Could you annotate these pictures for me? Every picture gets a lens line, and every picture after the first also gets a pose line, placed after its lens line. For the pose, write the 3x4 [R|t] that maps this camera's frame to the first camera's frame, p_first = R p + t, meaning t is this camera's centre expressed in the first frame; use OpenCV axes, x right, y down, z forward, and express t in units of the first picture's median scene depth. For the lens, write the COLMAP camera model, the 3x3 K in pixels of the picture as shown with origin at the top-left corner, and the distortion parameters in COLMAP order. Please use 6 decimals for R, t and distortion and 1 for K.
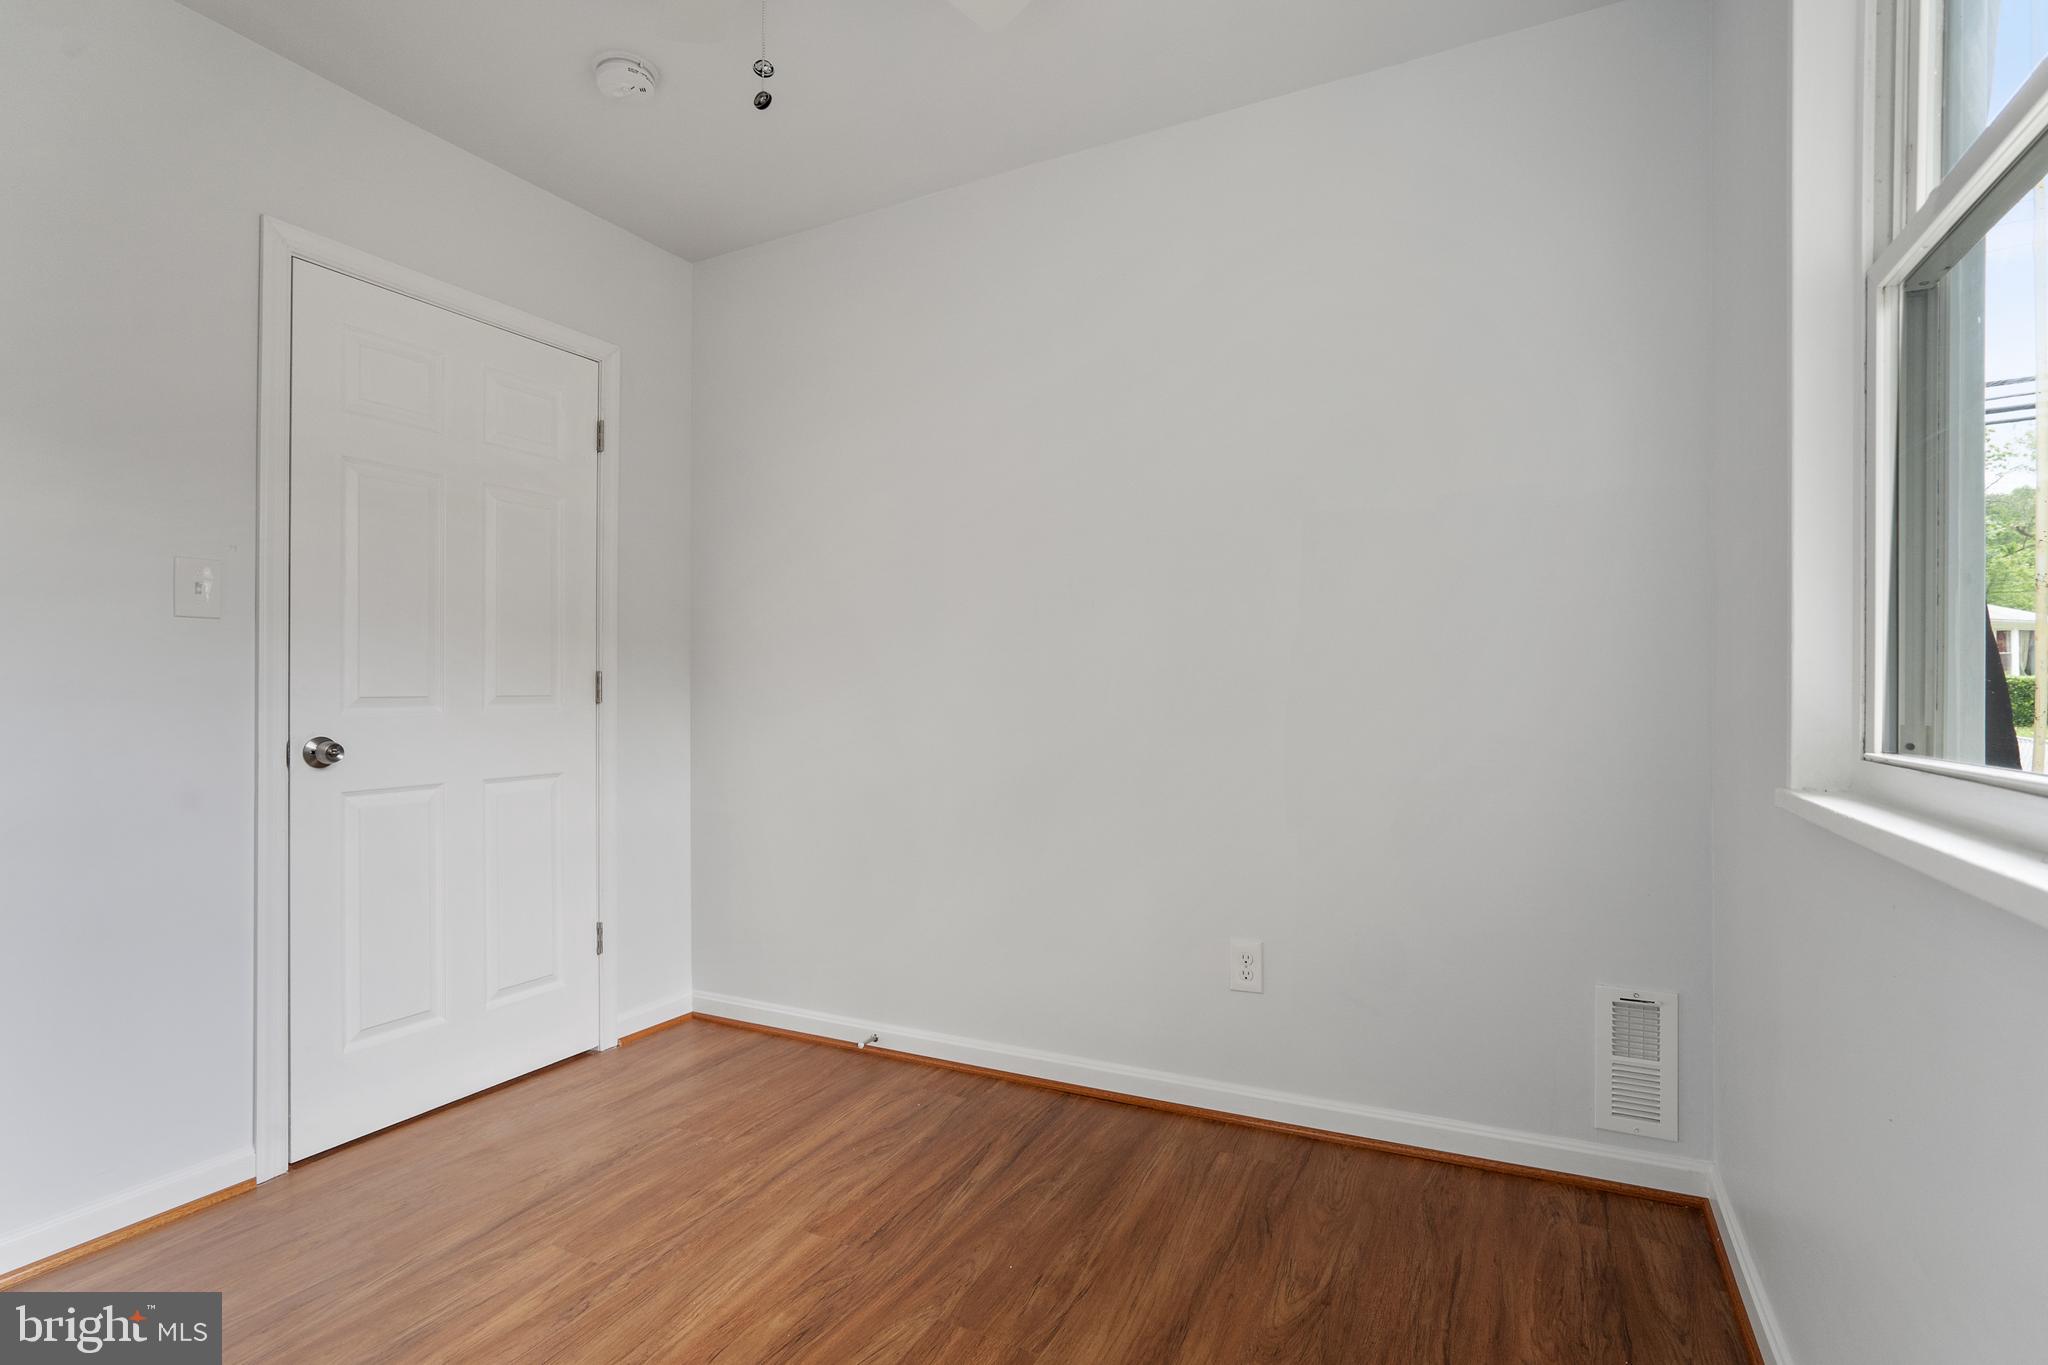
lens RADIAL K [[962.1, 0, 1017.2], [0, 962.1, 689.3], [0, 0, 1]] dist [-0.034894, 0.021726]
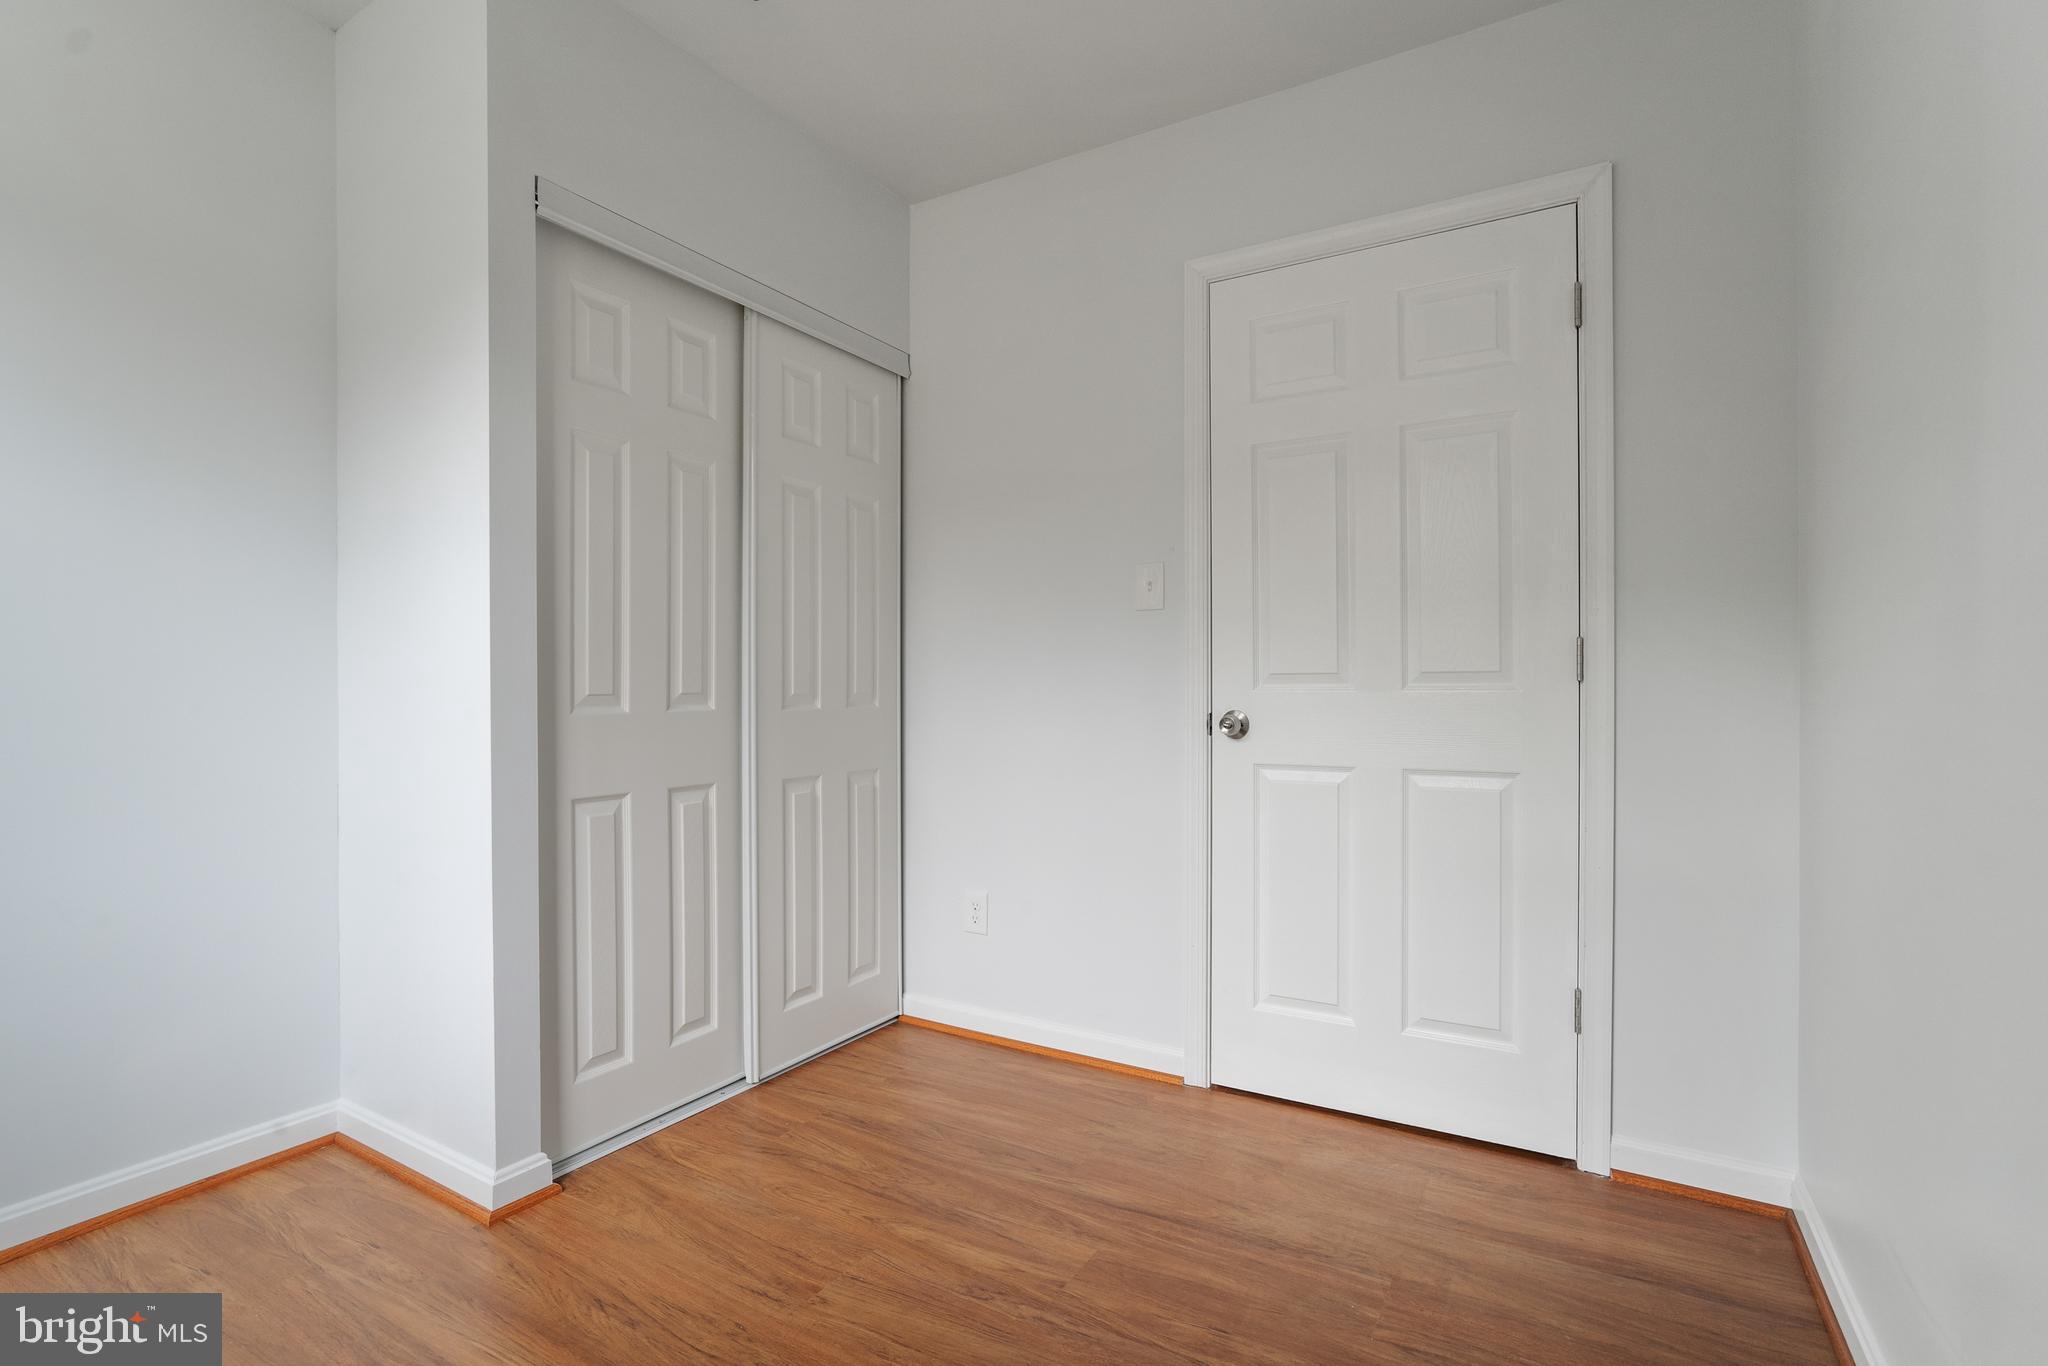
lens RADIAL K [[962.1, 0, 1023.1], [0, 962.1, 686.9], [0, 0, 1]] dist [-0.034894, 0.021726]
pose [[-0.054598, 0.004224, -0.998499, 0.389813], [0.009614, 0.999947, 0.003705, 0.016391], [0.998462, -0.009397, -0.054636, 0.833319]]
